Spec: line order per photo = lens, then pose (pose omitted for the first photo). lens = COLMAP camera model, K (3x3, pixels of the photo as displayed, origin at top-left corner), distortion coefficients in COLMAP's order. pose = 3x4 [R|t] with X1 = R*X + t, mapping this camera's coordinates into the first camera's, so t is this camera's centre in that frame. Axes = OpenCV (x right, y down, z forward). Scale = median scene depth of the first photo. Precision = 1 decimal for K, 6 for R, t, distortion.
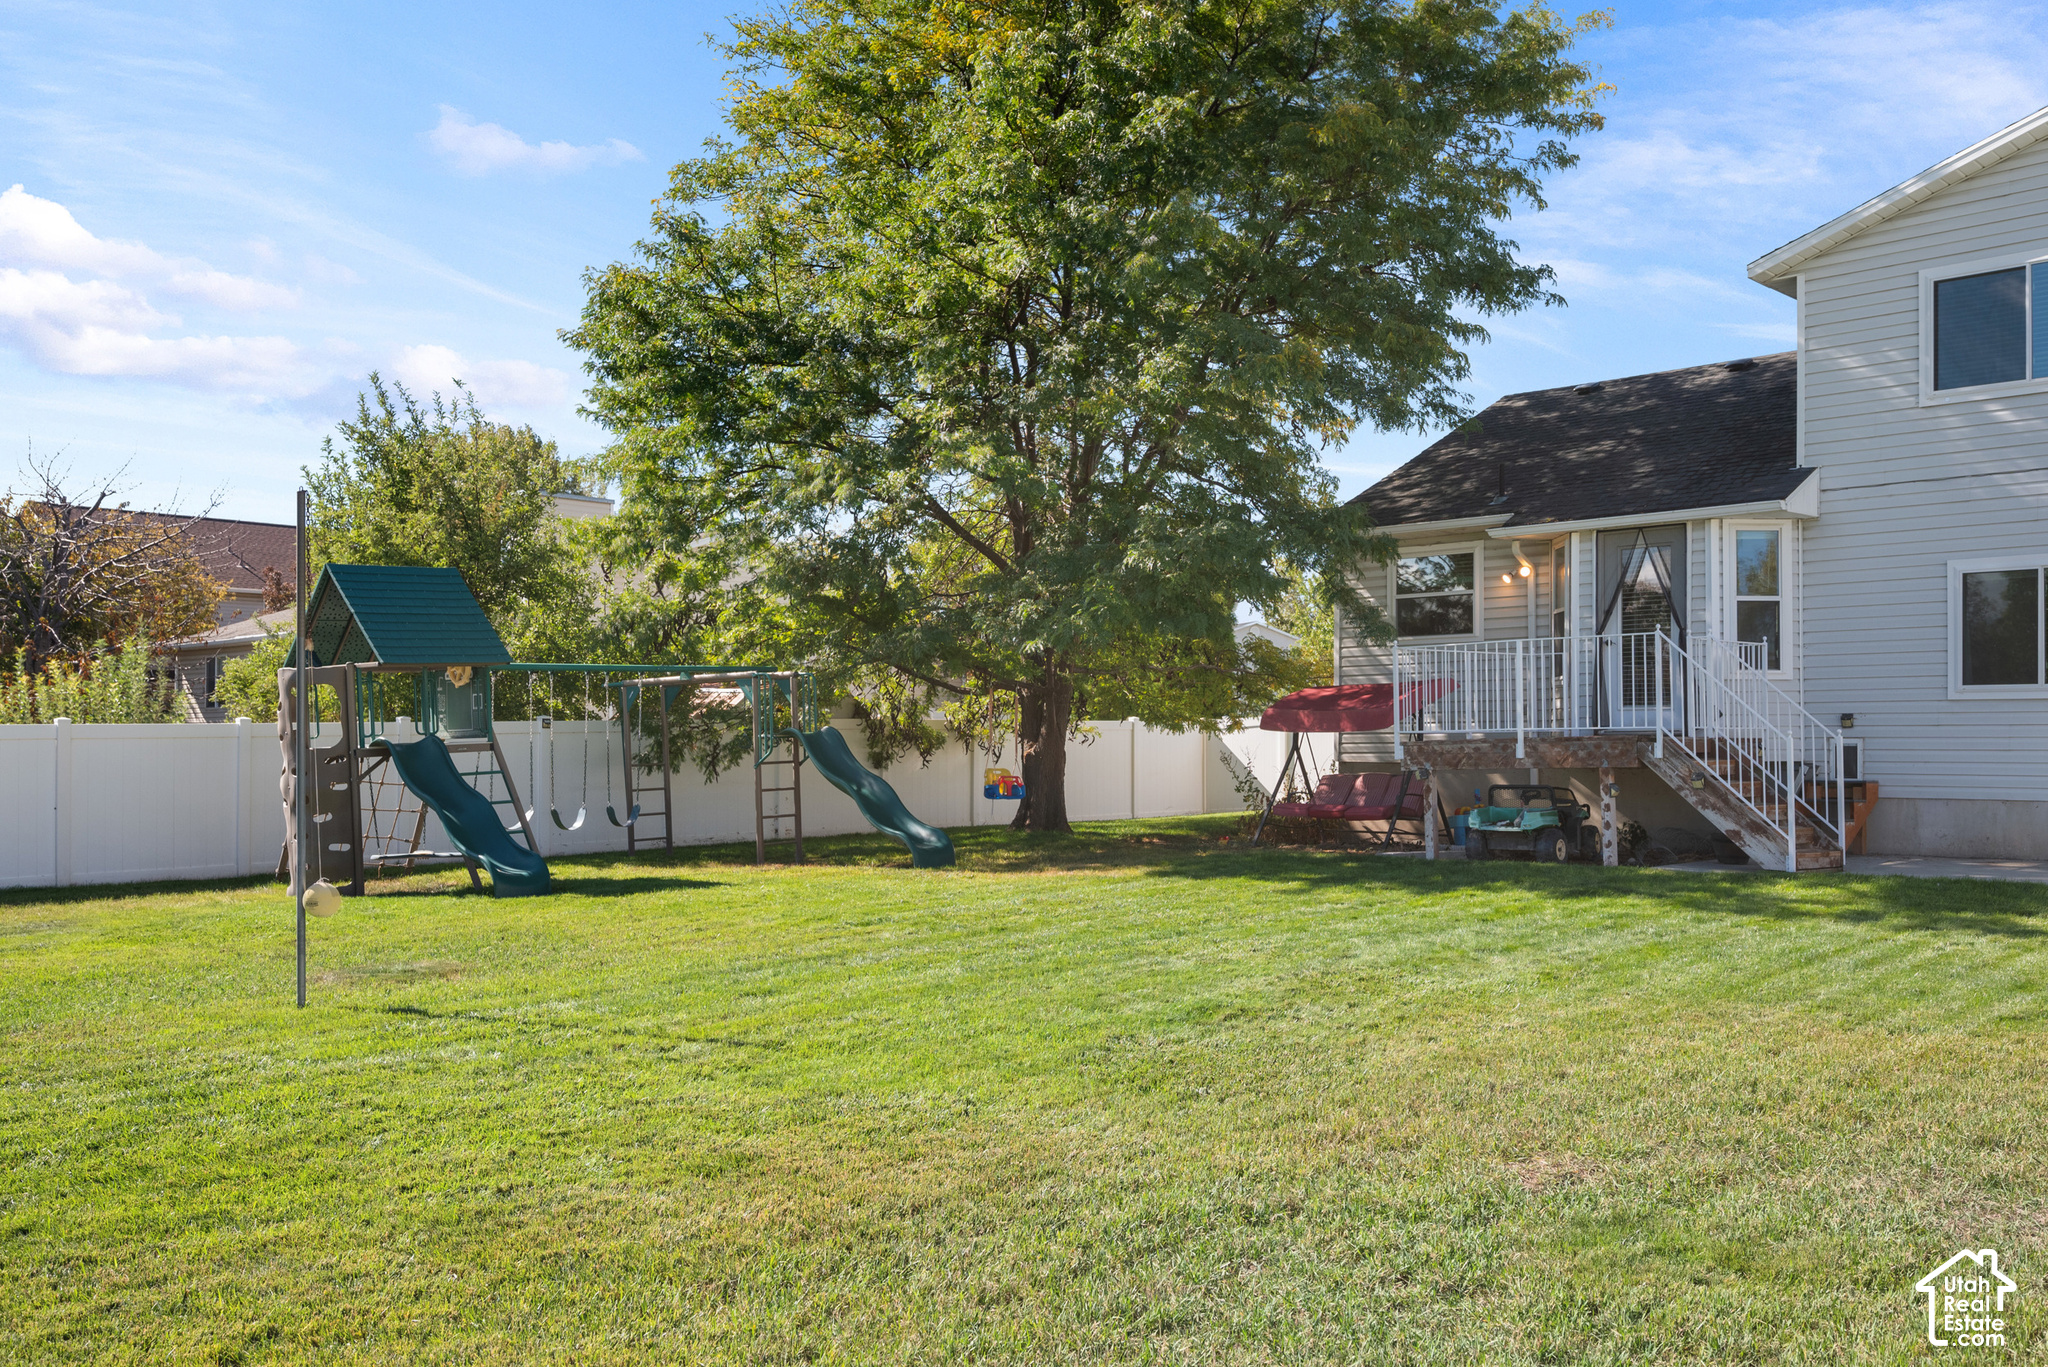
lens RADIAL K [[1860.0, 0, 1031.6], [0, 1860.0, 699.4], [0, 0, 1]] dist [0.006974, 0.006891]
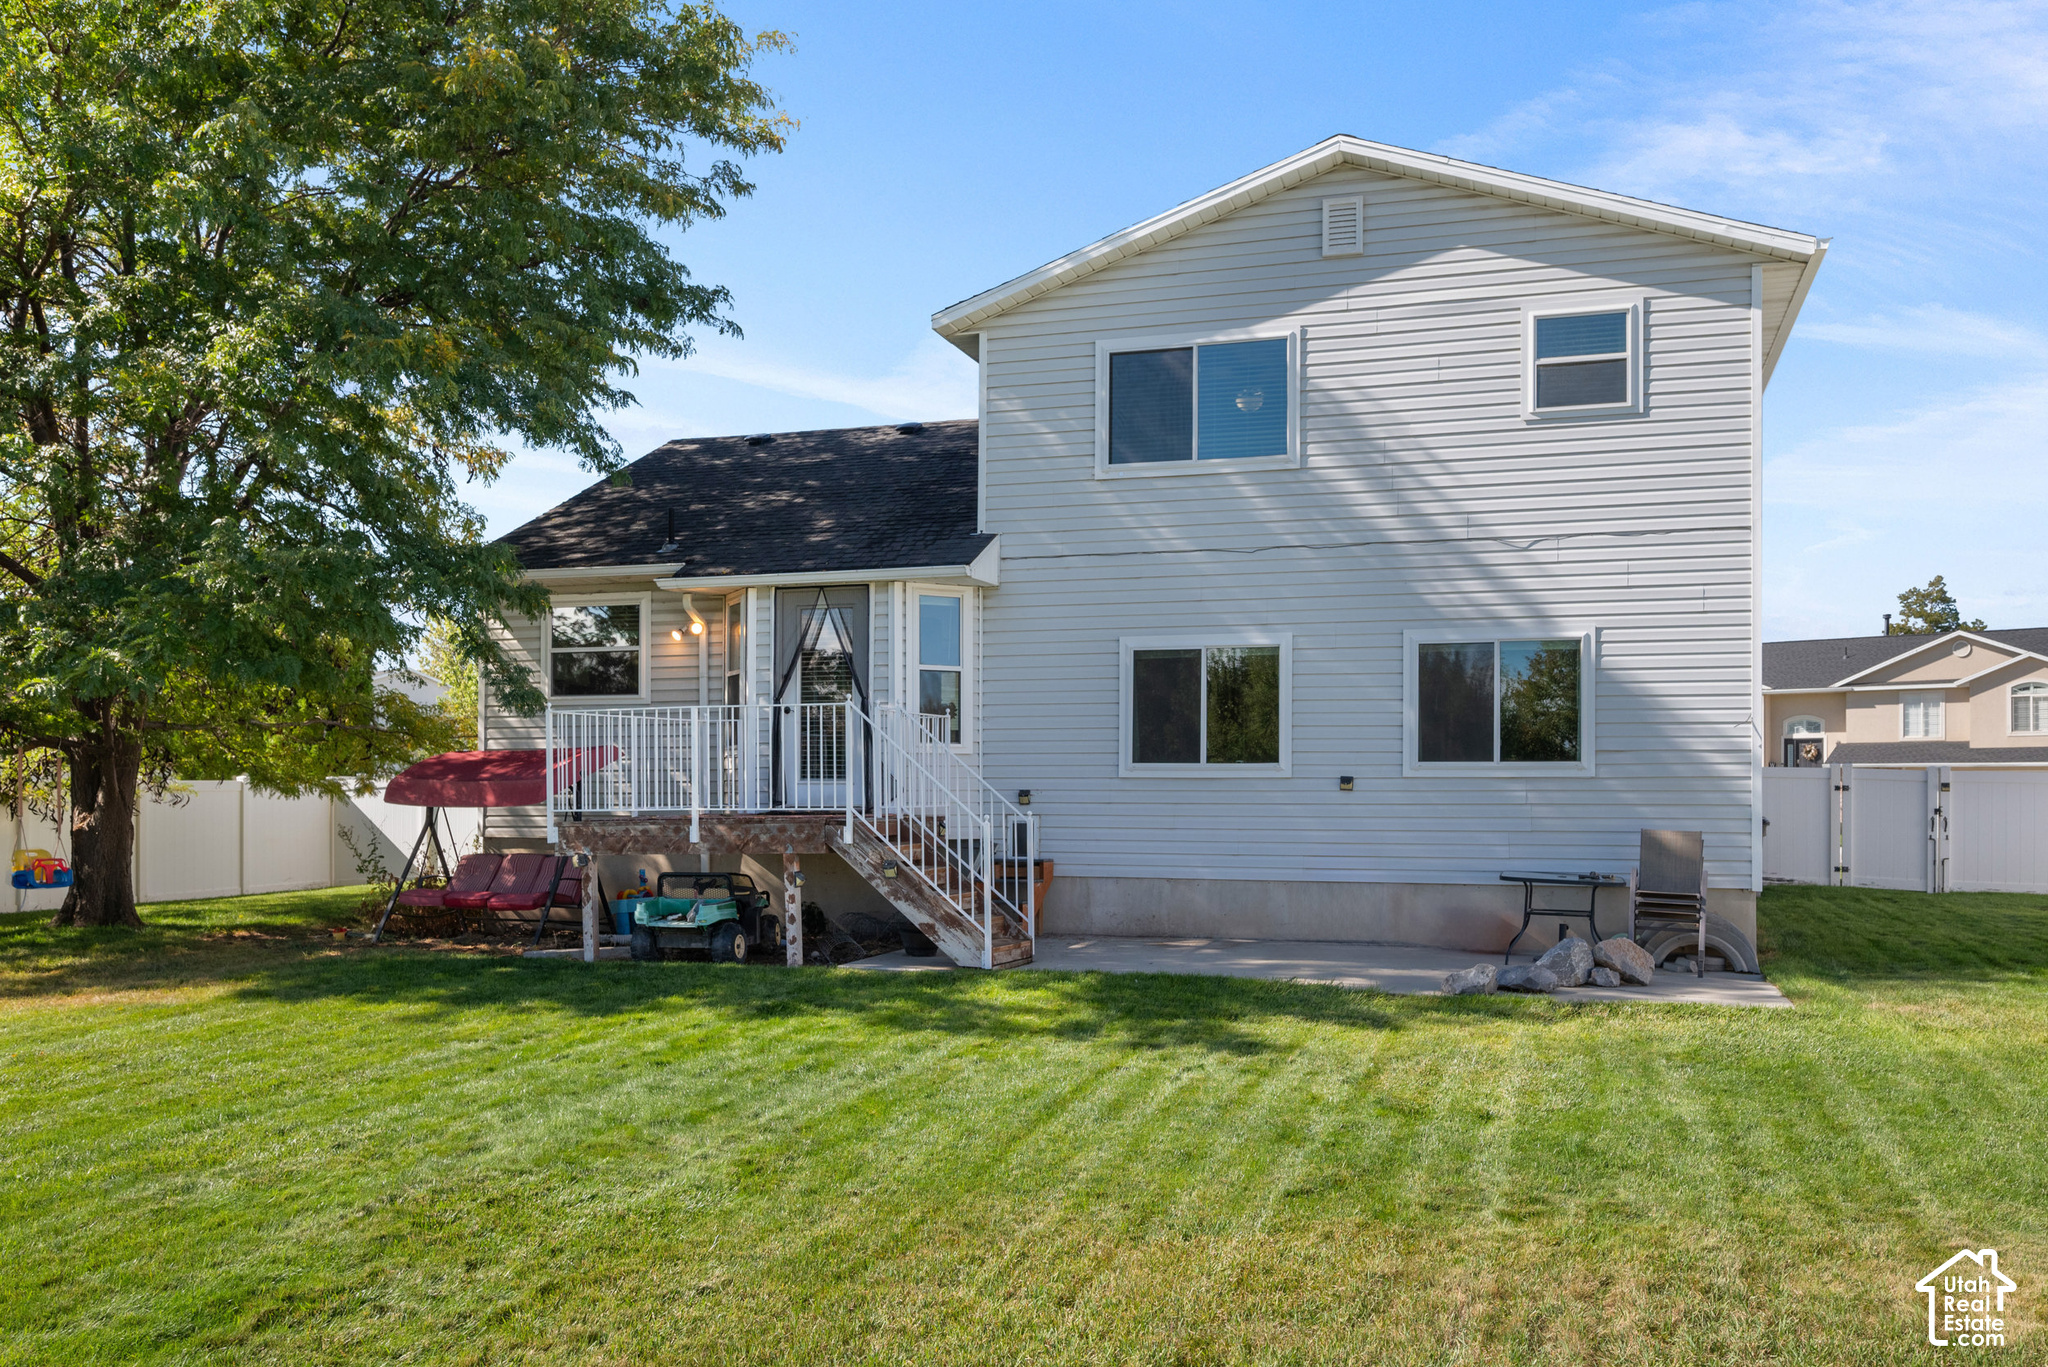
lens RADIAL K [[1682.4, 0, 1071.7], [0, 1682.4, 791.9], [0, 0, 1]] dist [-0.005919, 0.005600]
pose [[0.881688, -0.001308, 0.471831, 0.043963], [-0.012159, 0.999601, 0.025491, -0.013830], [-0.471676, -0.028212, 0.881321, 0.210813]]
